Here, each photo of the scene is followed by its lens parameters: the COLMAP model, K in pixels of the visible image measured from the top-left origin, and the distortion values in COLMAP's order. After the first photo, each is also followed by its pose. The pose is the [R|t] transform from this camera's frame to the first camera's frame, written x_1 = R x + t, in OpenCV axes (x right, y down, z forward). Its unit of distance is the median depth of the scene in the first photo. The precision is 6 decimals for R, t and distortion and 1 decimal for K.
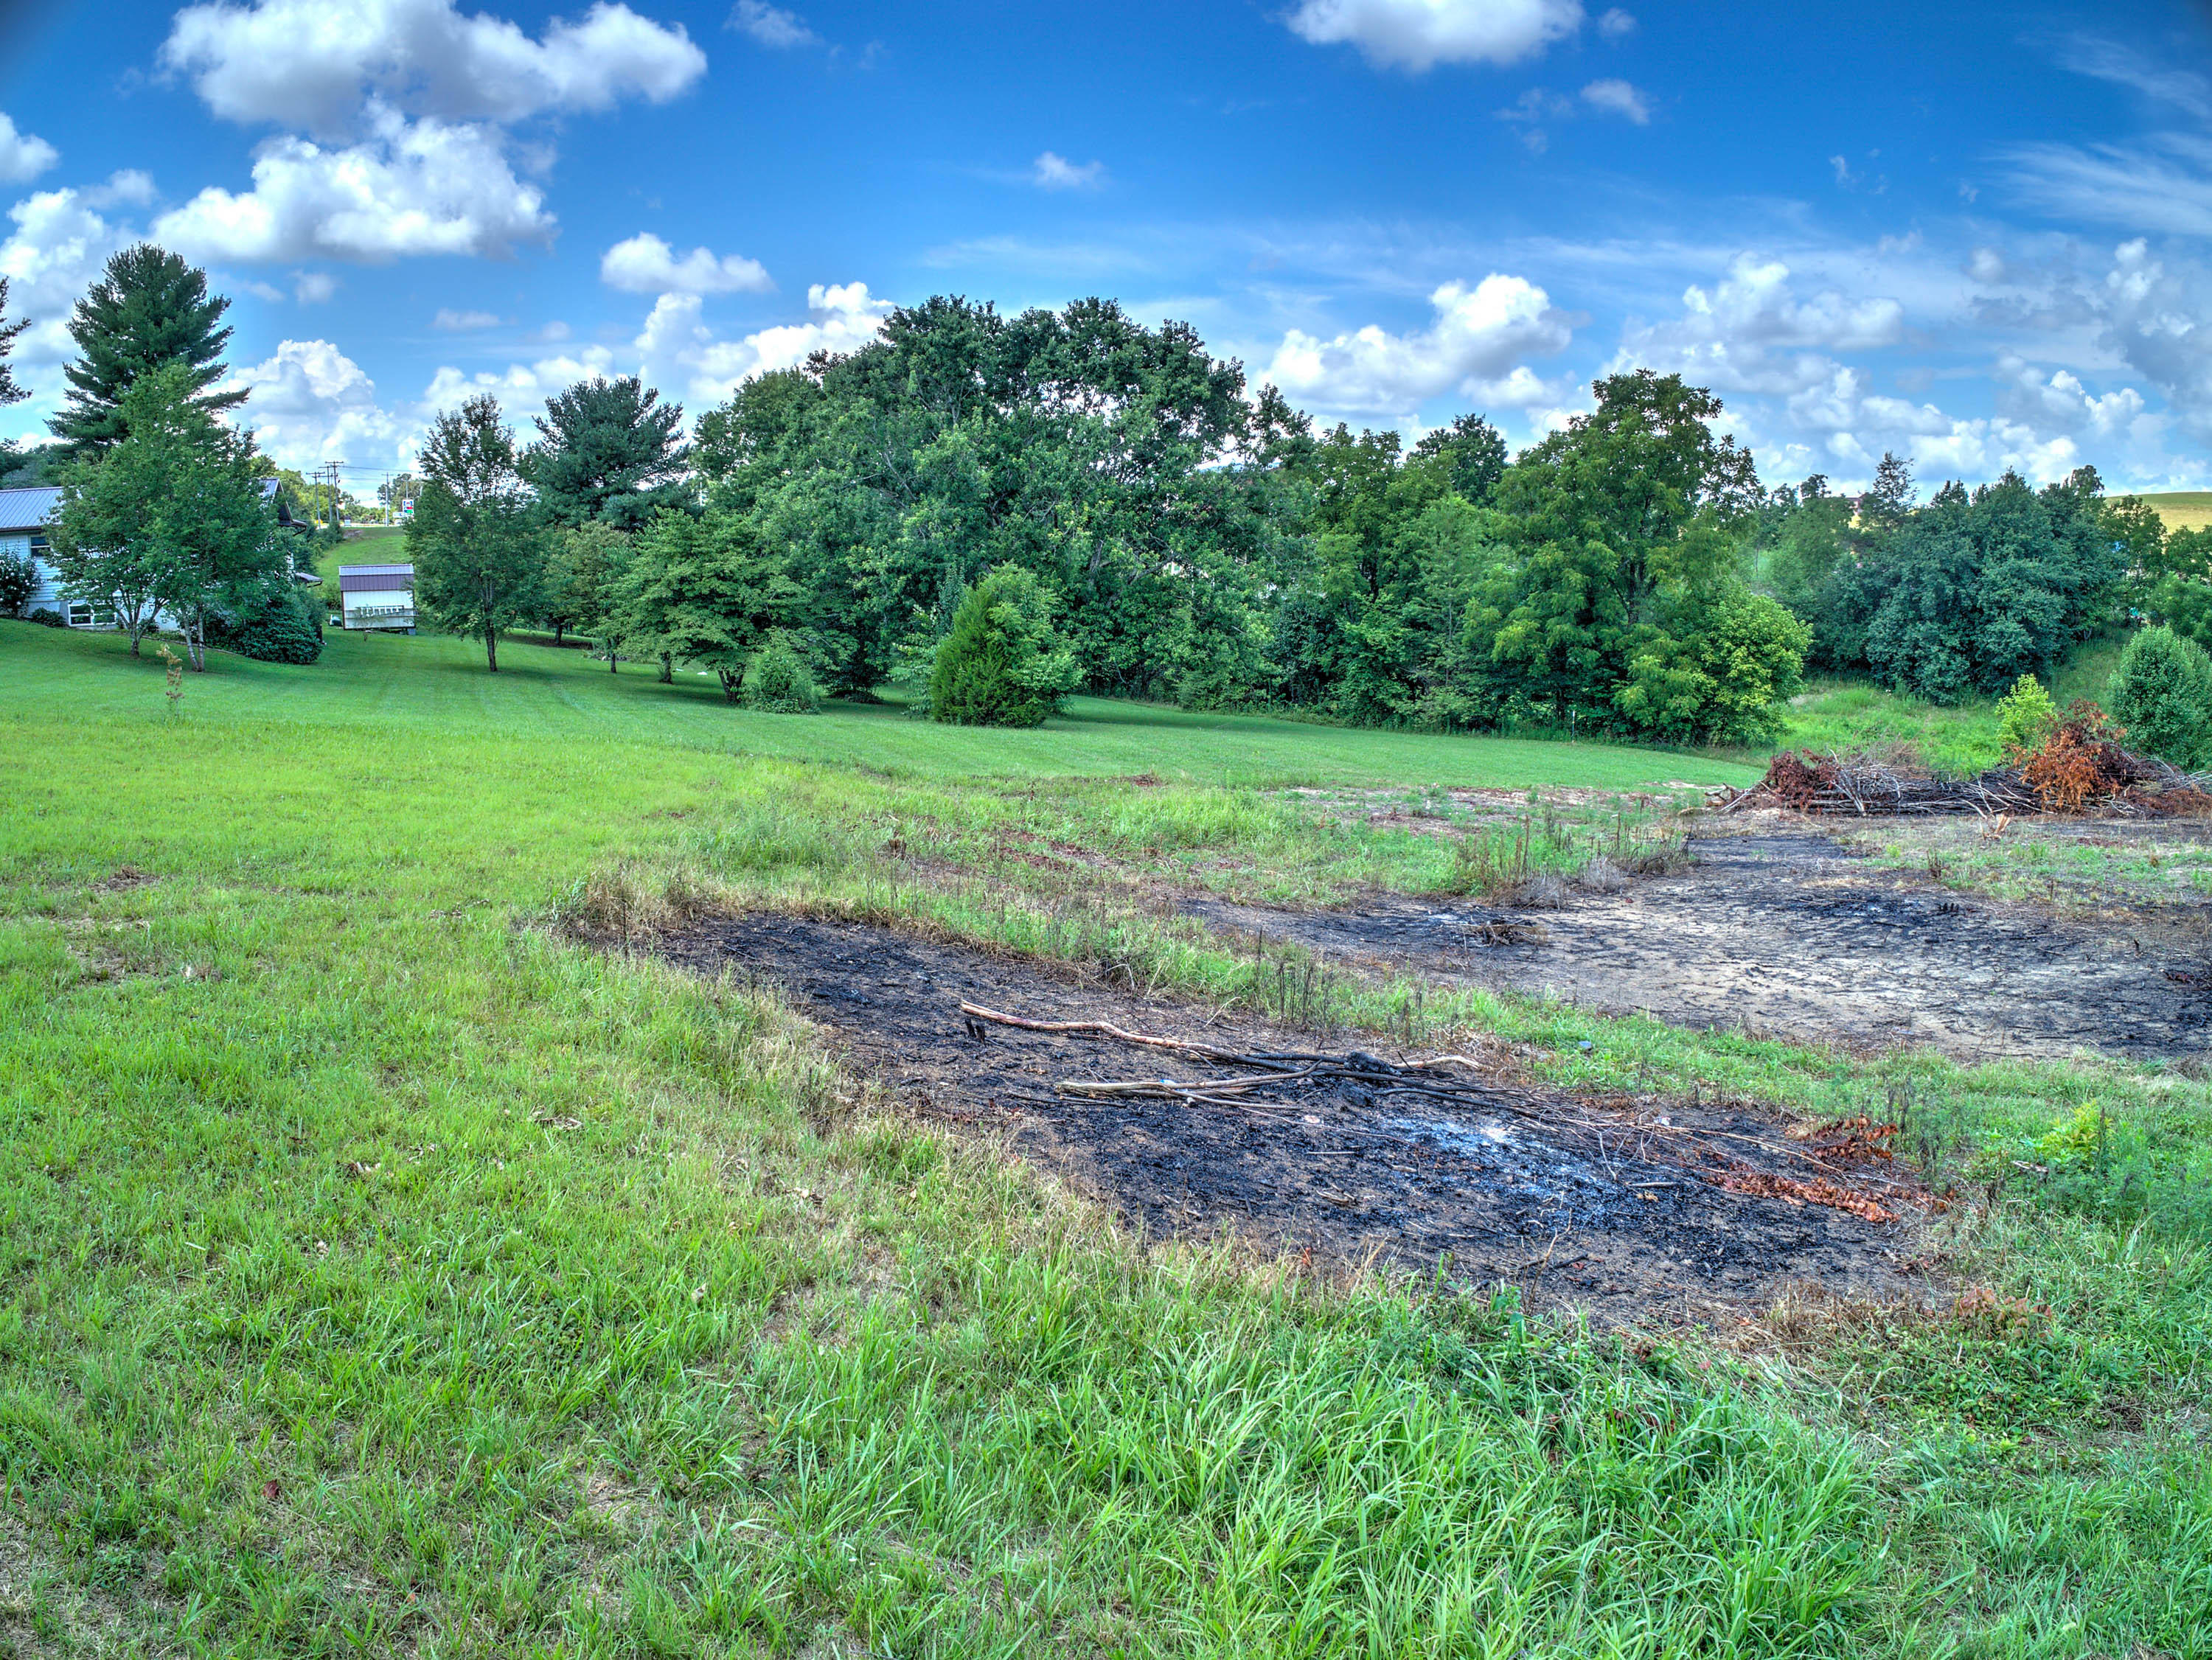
lens RADIAL K [[1619.0, 0, 1095.0], [0, 1619.0, 843.3], [0, 0, 1]] dist [-0.112102, -0.058484]
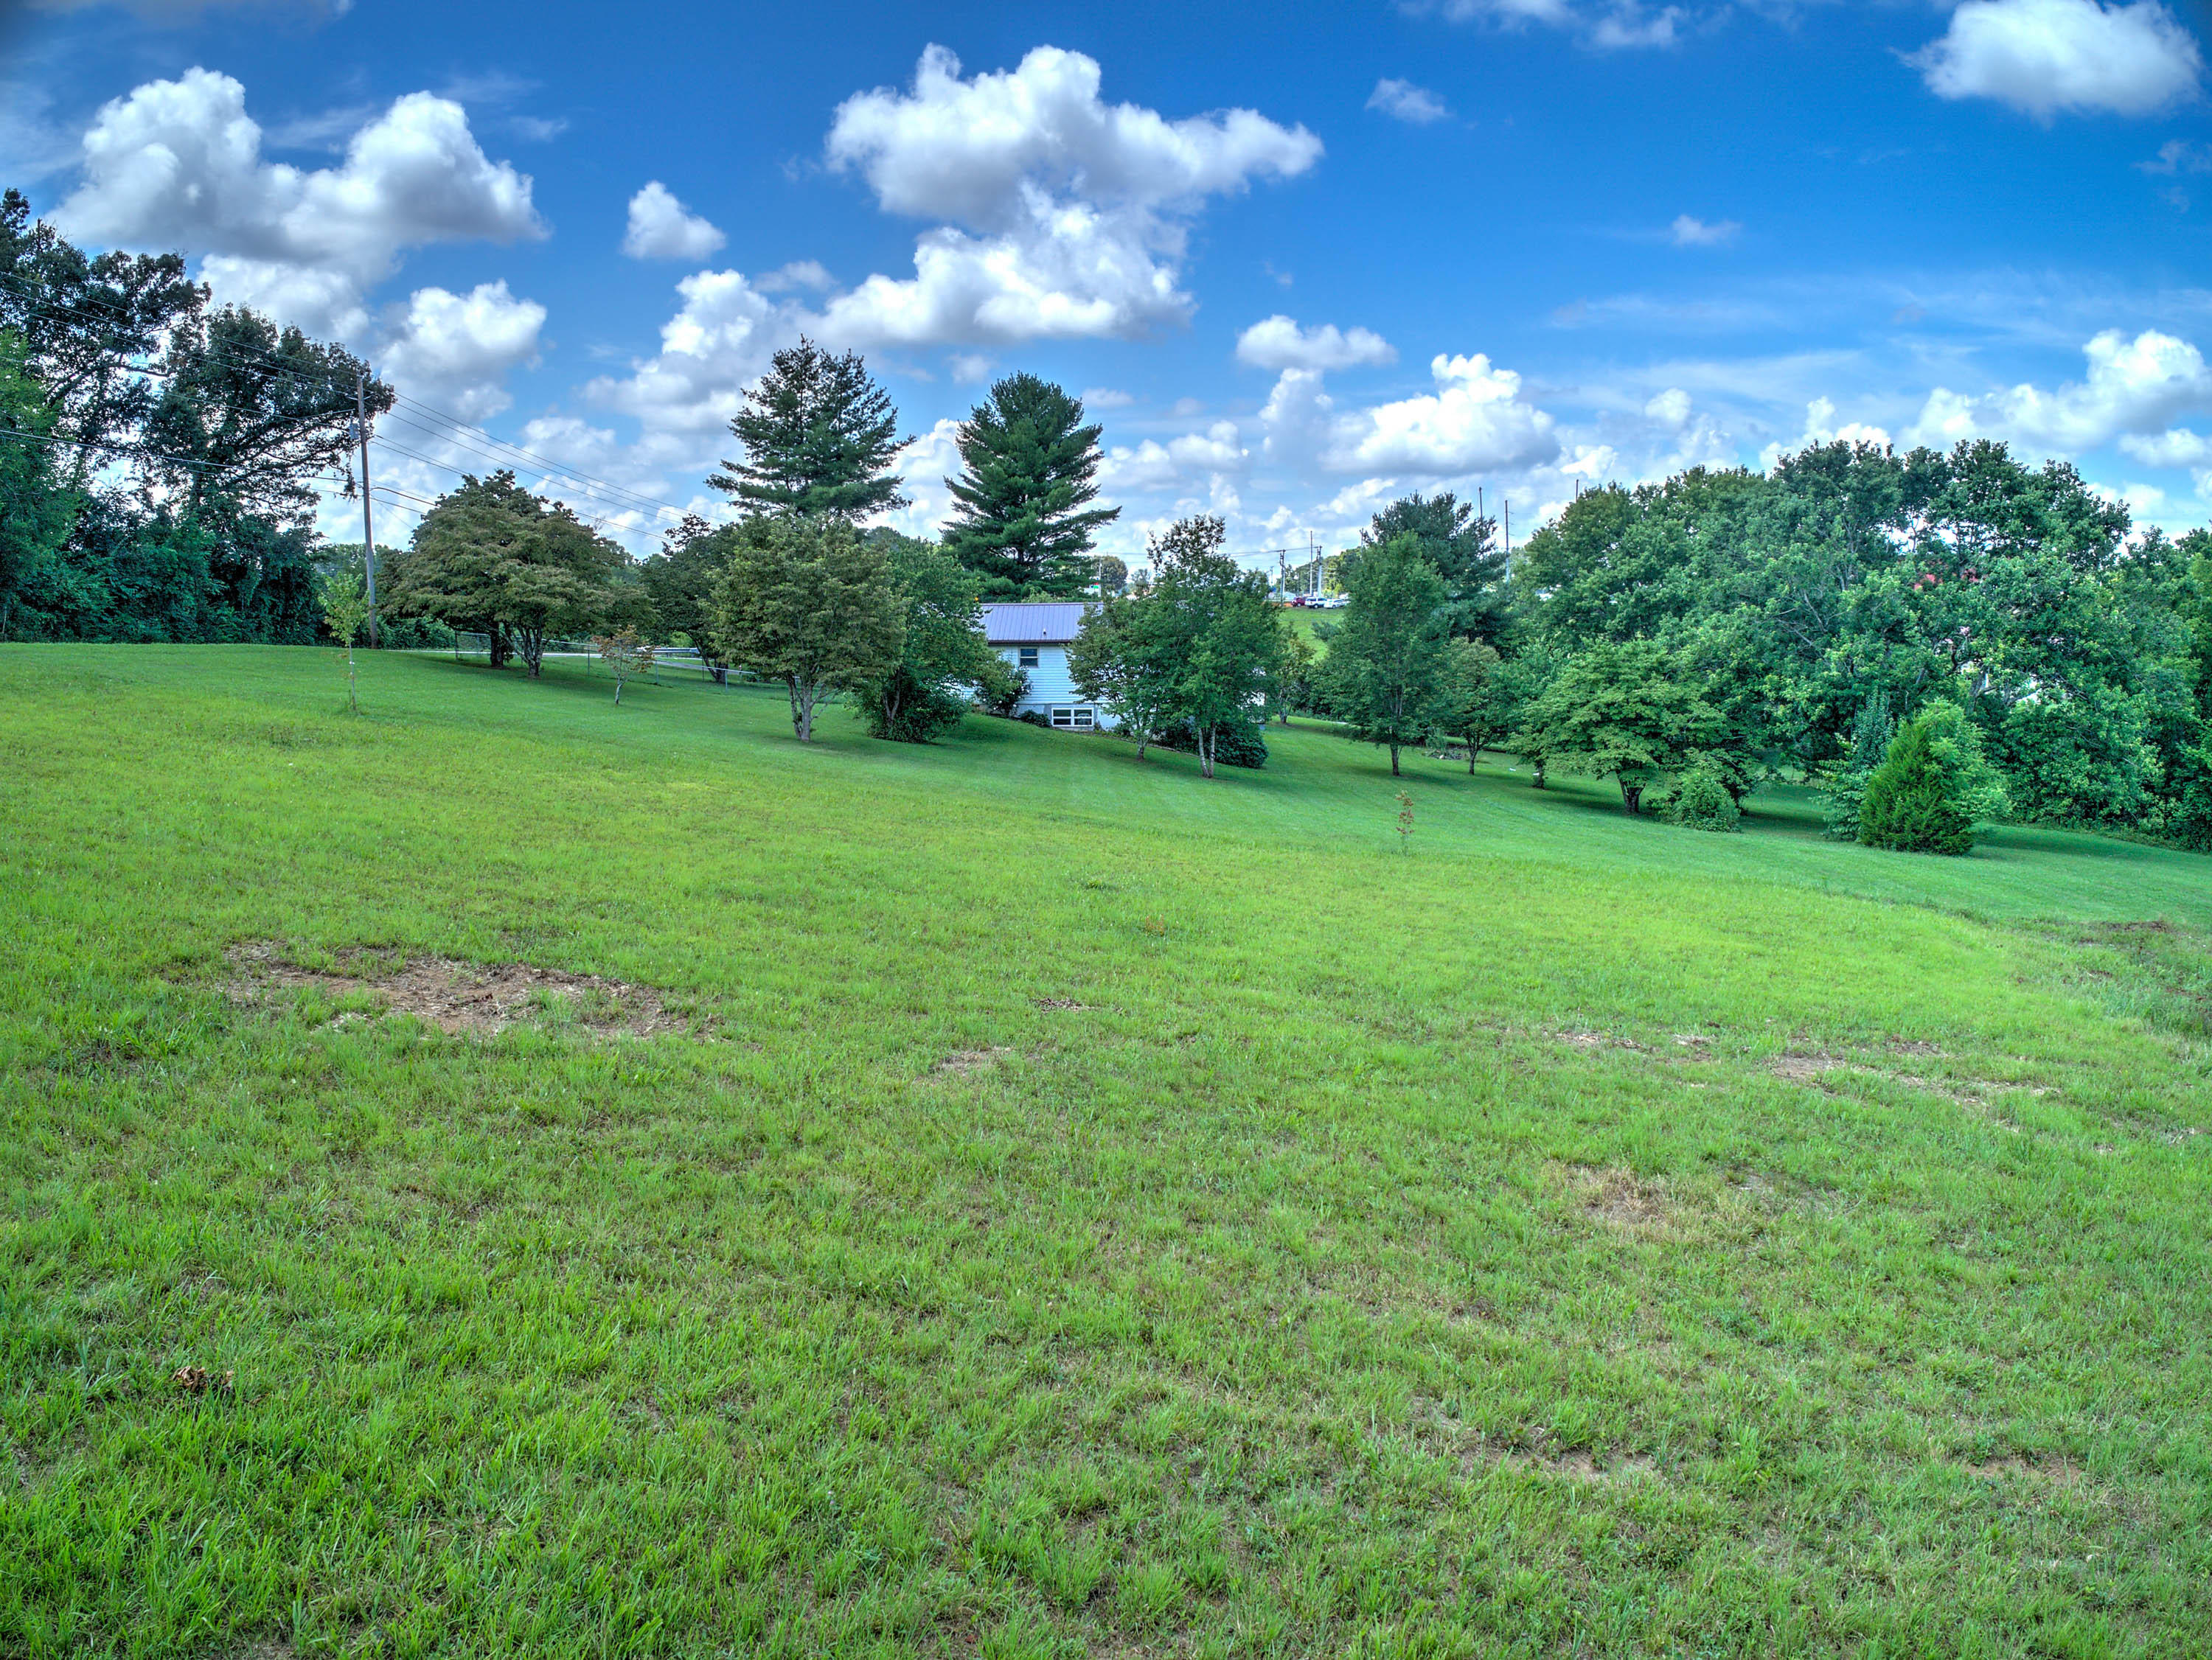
lens RADIAL K [[1619.0, 0, 1134.8], [0, 1619.0, 850.5], [0, 0, 1]] dist [-0.112102, -0.058484]
pose [[0.939799, 0.038430, -0.339560, -0.133086], [-0.050707, 0.998339, -0.027353, -0.012303], [0.337944, 0.042925, 0.940187, -0.099994]]
